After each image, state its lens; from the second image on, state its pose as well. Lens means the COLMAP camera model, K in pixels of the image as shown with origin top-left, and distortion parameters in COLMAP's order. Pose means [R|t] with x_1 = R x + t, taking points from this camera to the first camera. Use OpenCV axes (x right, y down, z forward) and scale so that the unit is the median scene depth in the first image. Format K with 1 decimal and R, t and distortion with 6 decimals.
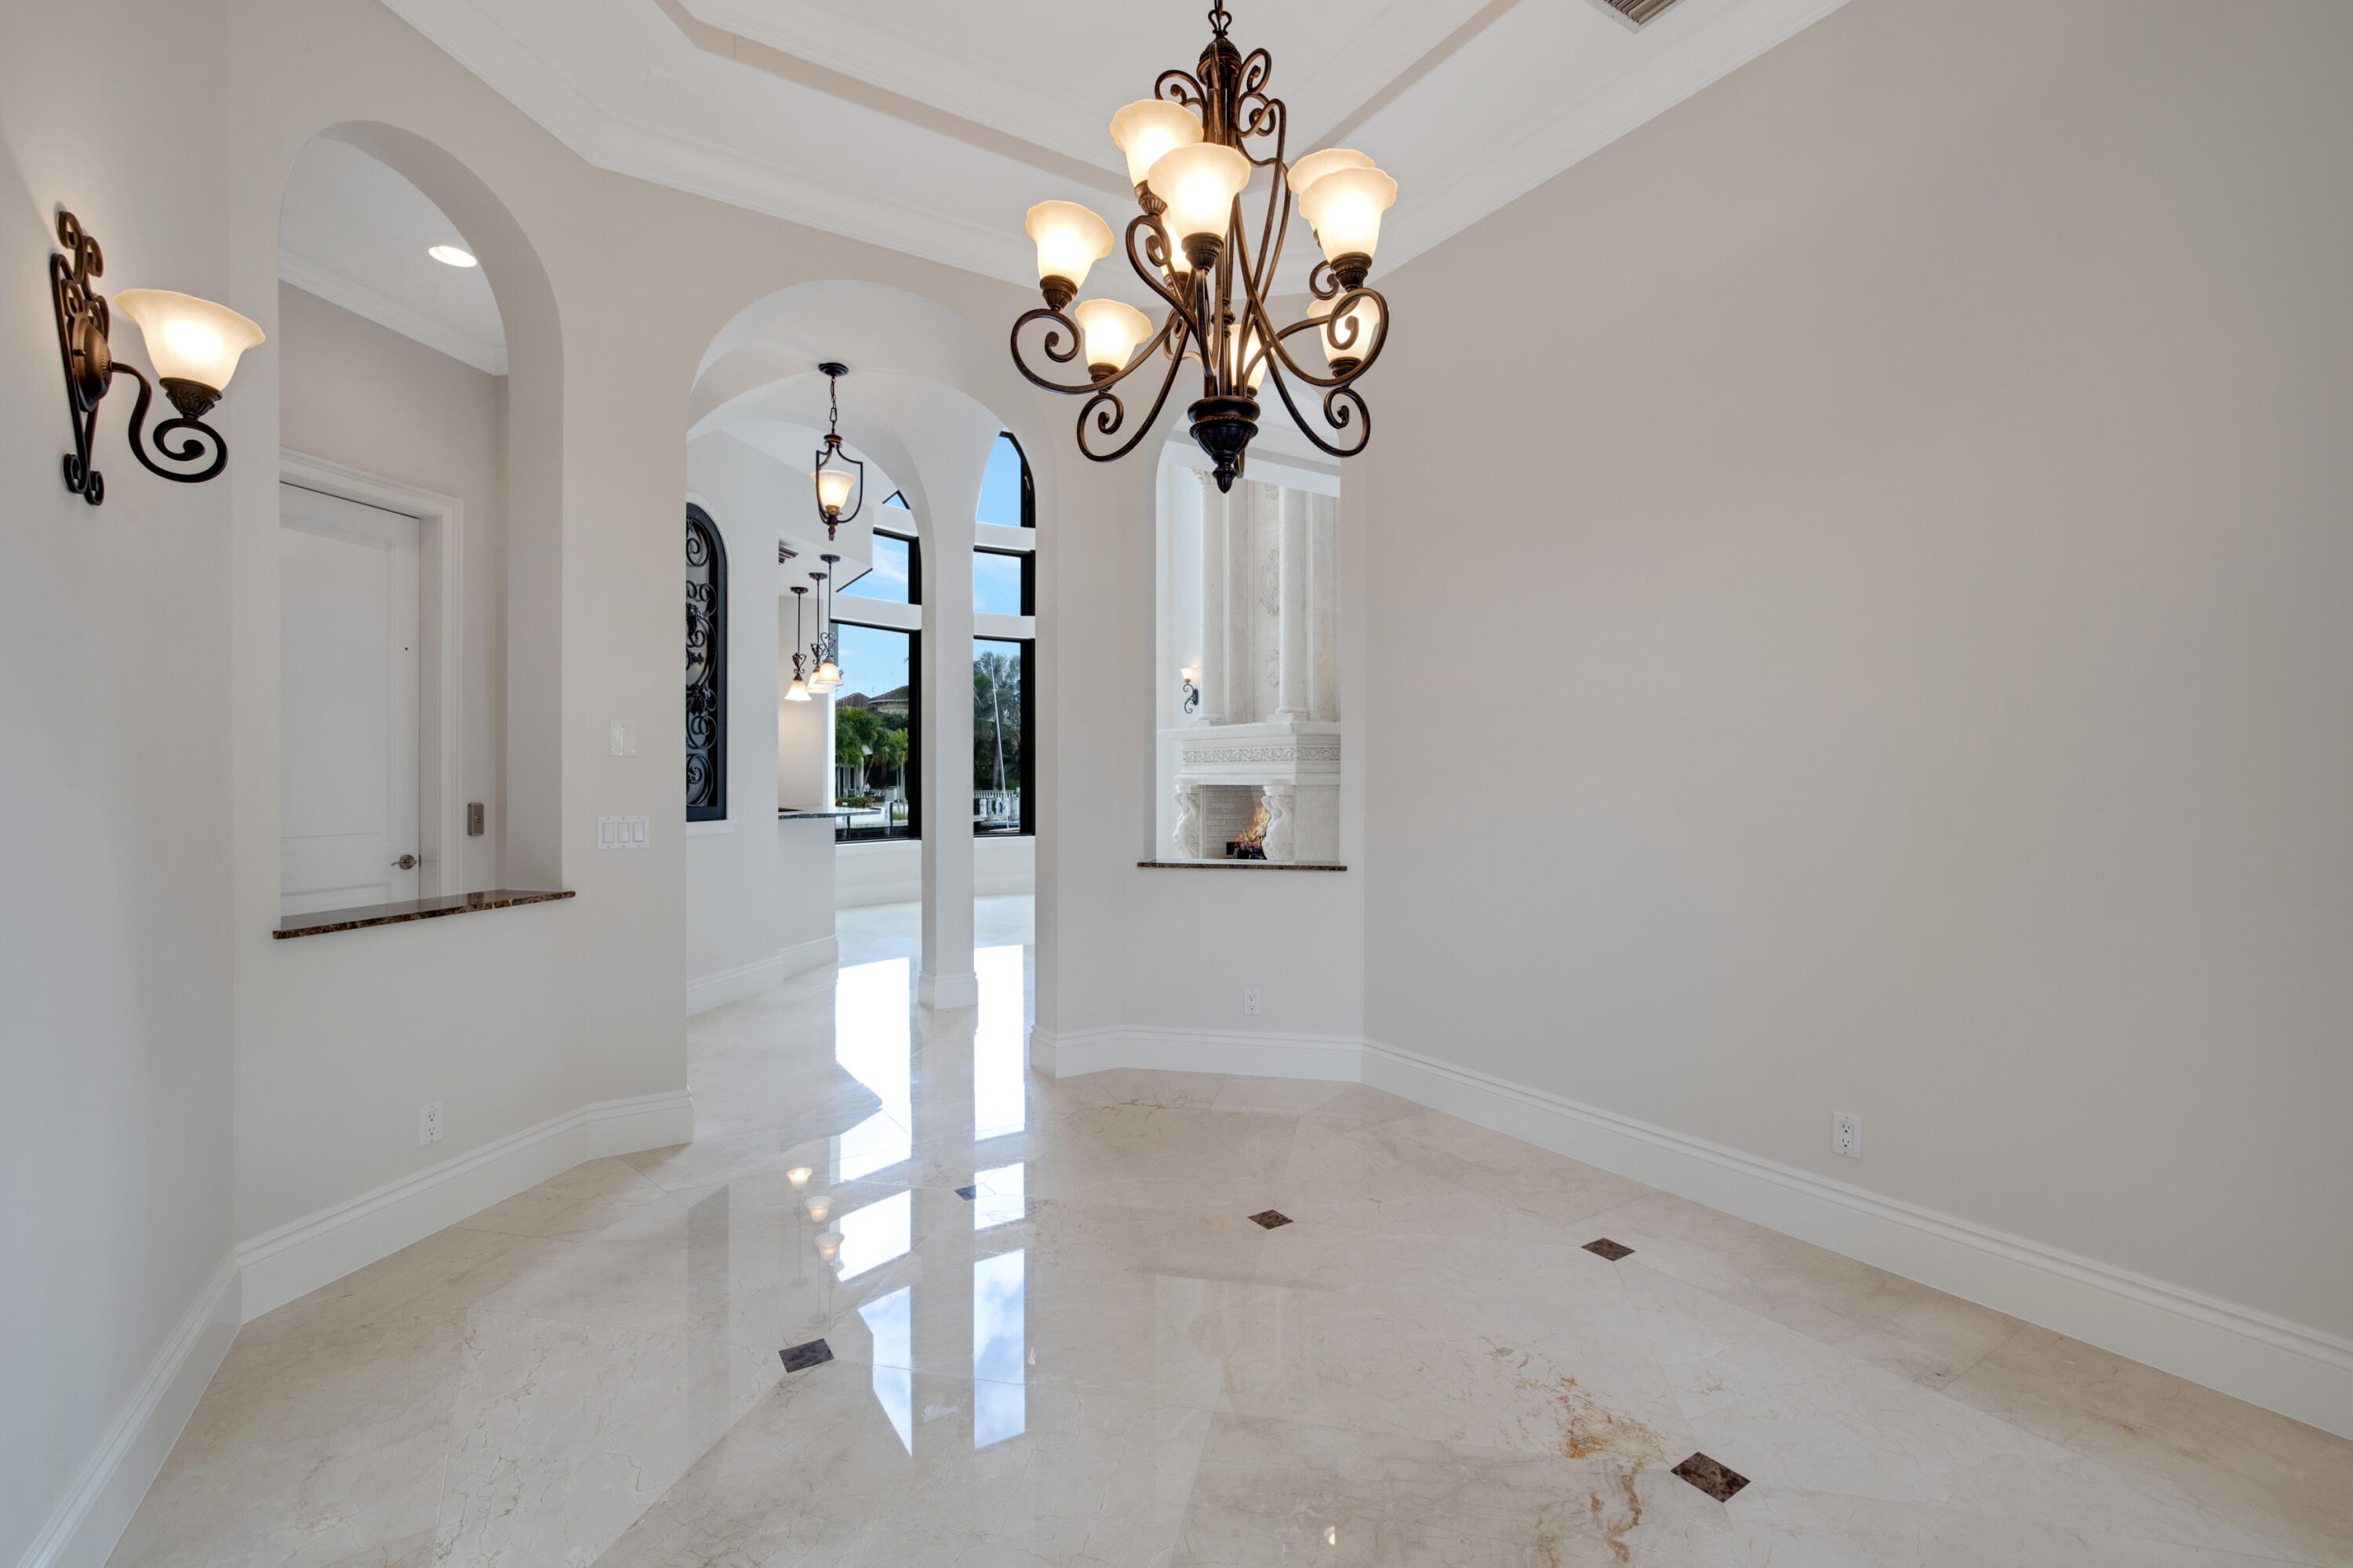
lens RADIAL K [[1059.6, 0, 1153.8], [0, 1059.6, 786.0], [0, 0, 1]] dist [0.000694, 0.001686]
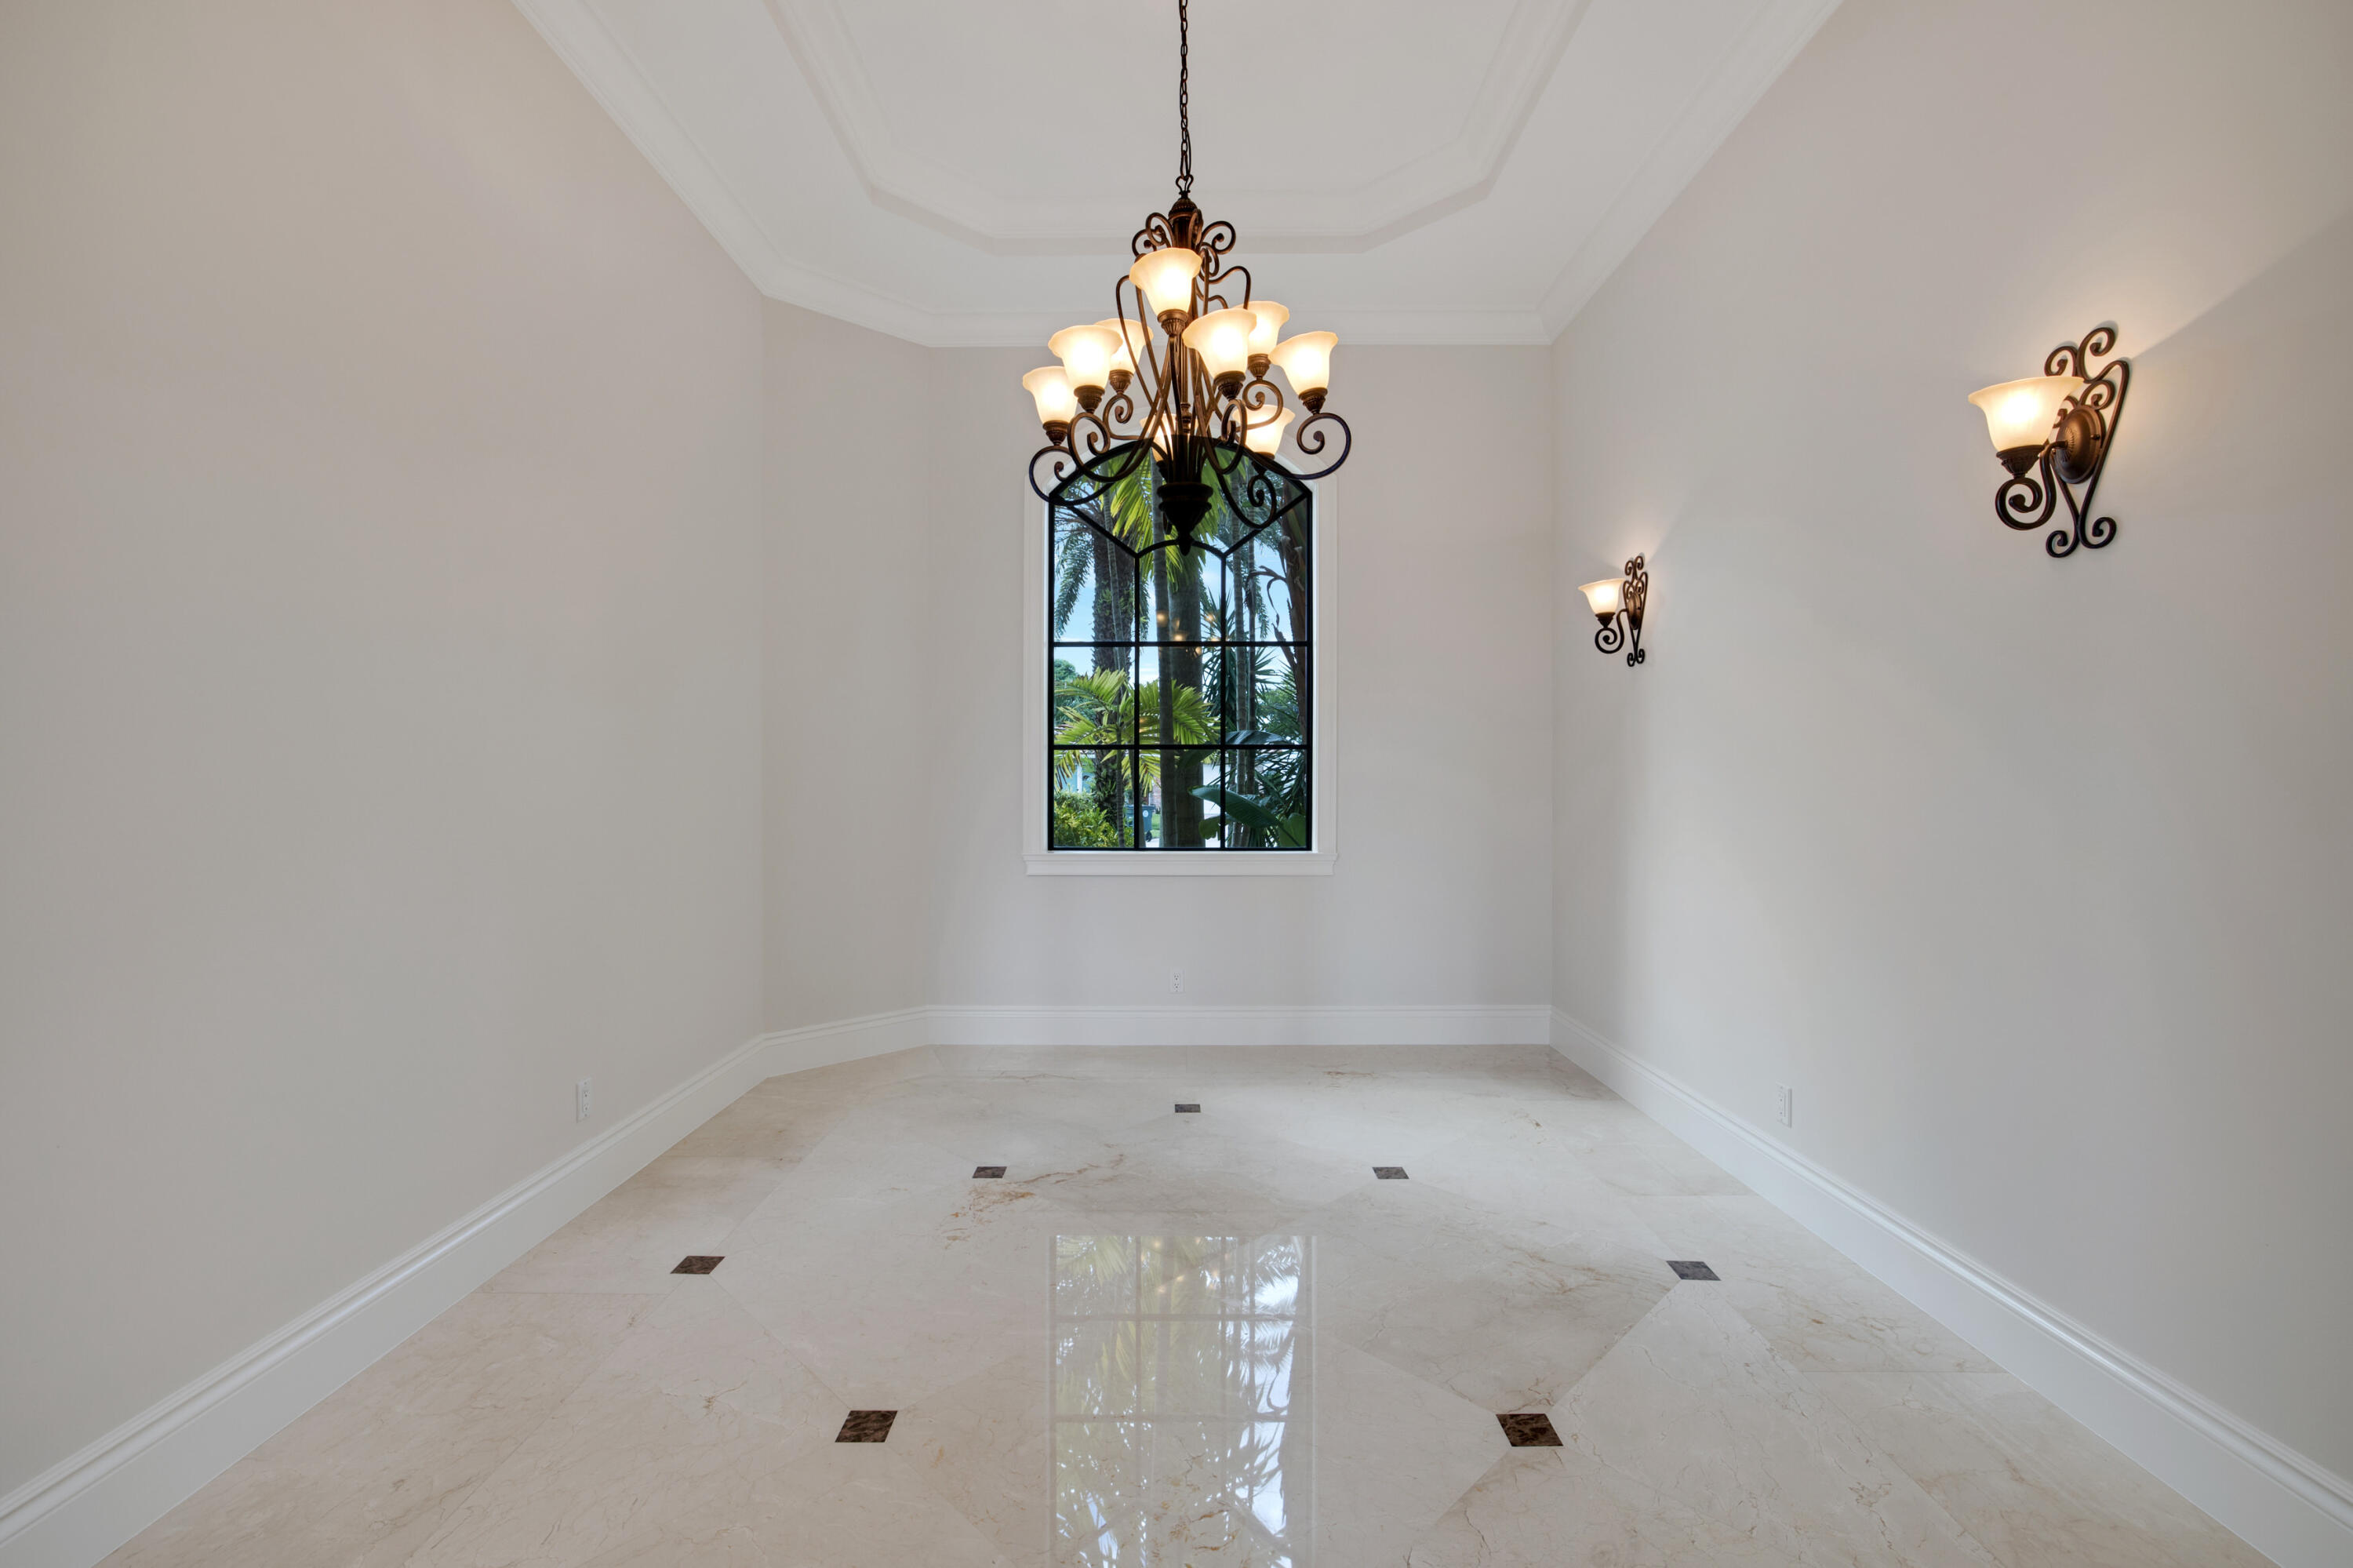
lens RADIAL K [[1059.6, 0, 1153.8], [0, 1059.6, 786.0], [0, 0, 1]] dist [0.000694, 0.001686]
pose [[-0.849226, -0.004265, 0.528012, -0.565849], [0.002829, 0.999916, 0.012628, -0.020207], [-0.528021, 0.012218, -0.849143, 2.047727]]
